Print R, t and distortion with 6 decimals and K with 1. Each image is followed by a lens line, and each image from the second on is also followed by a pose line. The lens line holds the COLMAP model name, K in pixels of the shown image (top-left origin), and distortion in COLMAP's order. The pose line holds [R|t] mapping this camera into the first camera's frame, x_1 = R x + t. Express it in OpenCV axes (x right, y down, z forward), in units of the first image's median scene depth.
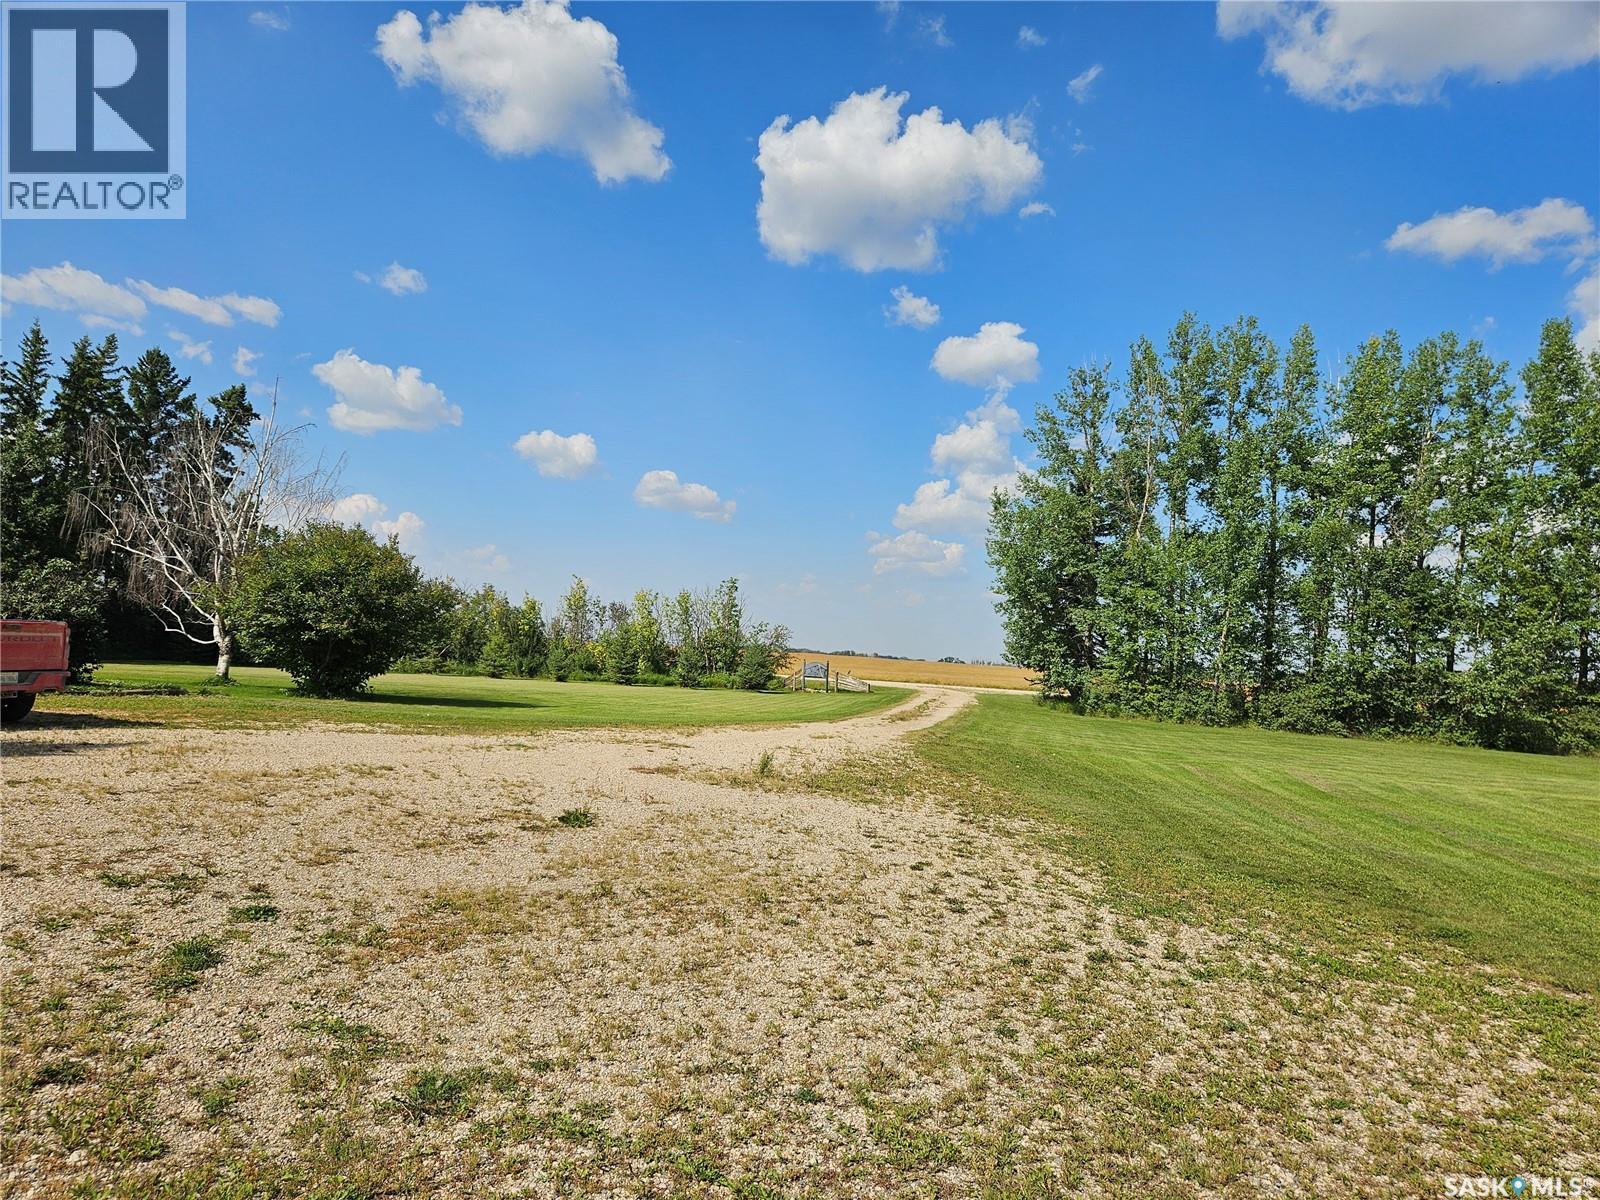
lens RADIAL K [[1051.9, 0, 800.0], [0, 1051.9, 600.0], [0, 0, 1]] dist [0.056669, -0.000659]
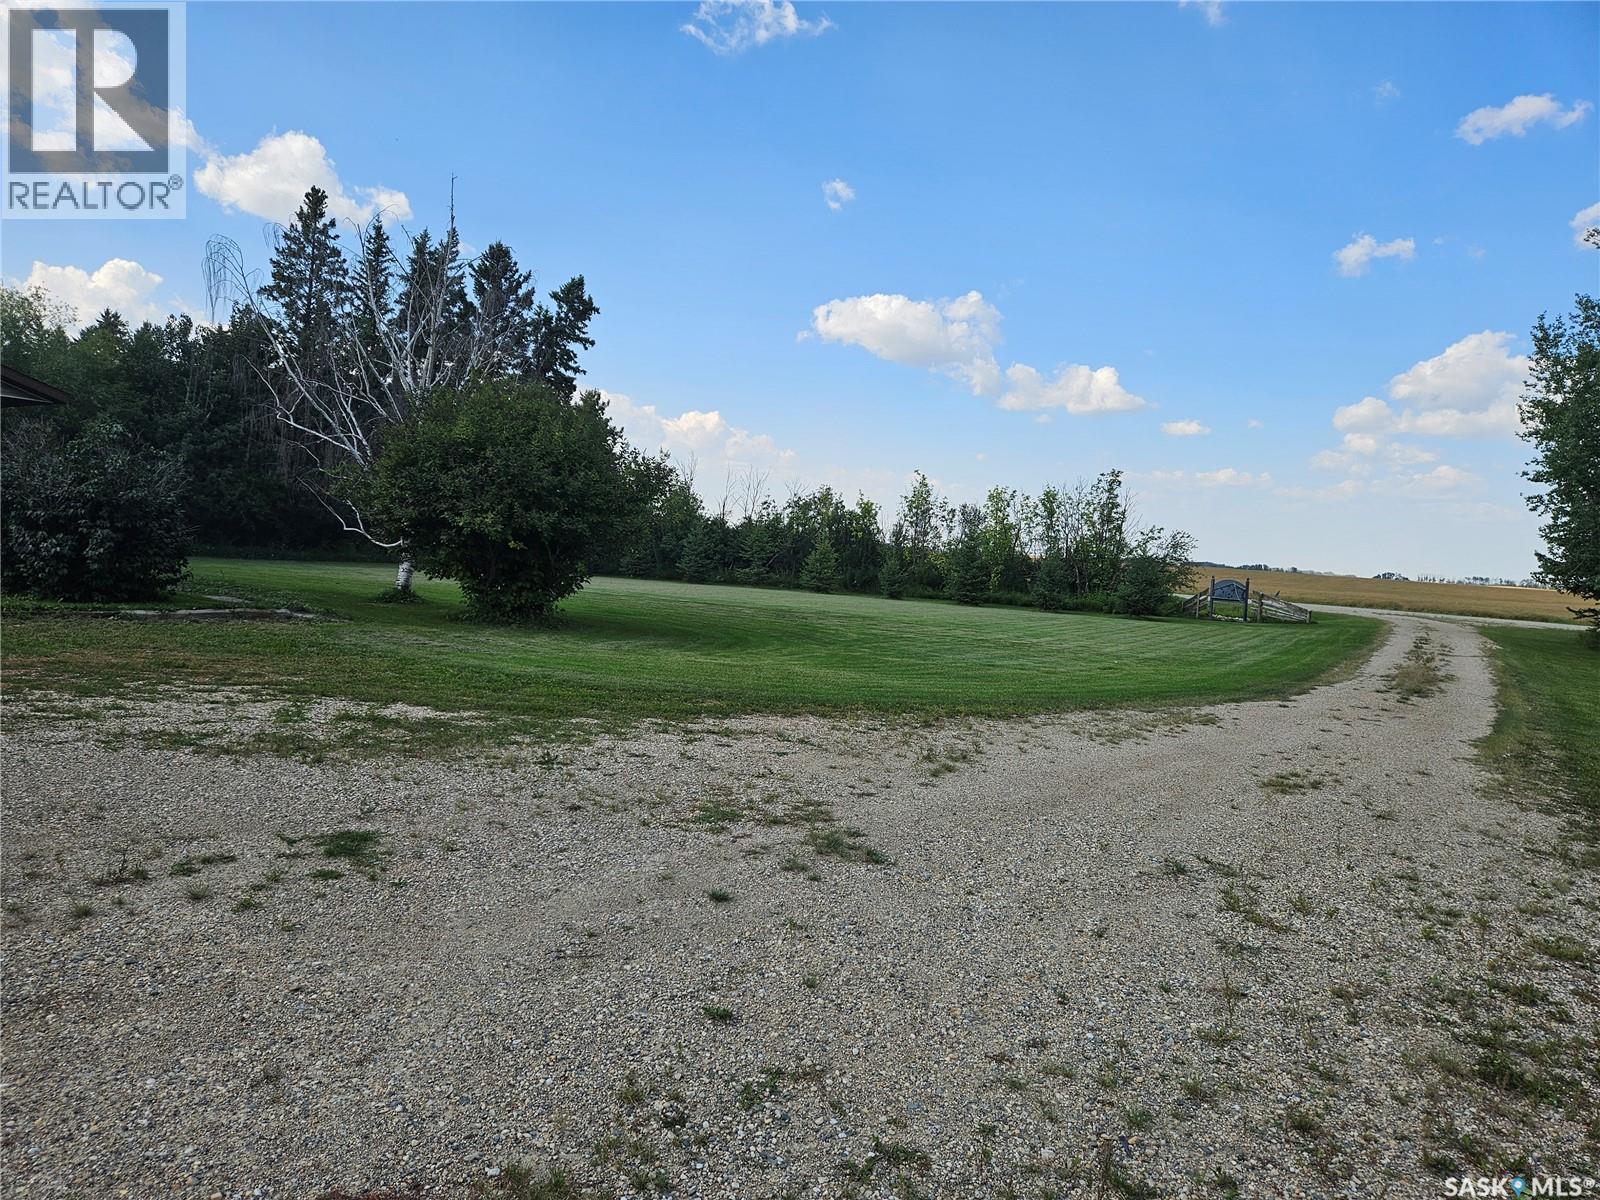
lens RADIAL K [[1051.9, 0, 800.0], [0, 1051.9, 600.0], [0, 0, 1]] dist [0.056669, -0.000659]
pose [[0.933210, 0.022110, -0.358652, 0.001322], [0.007663, 0.996654, 0.081382, 0.009517], [0.359251, -0.078695, 0.929917, 0.189314]]
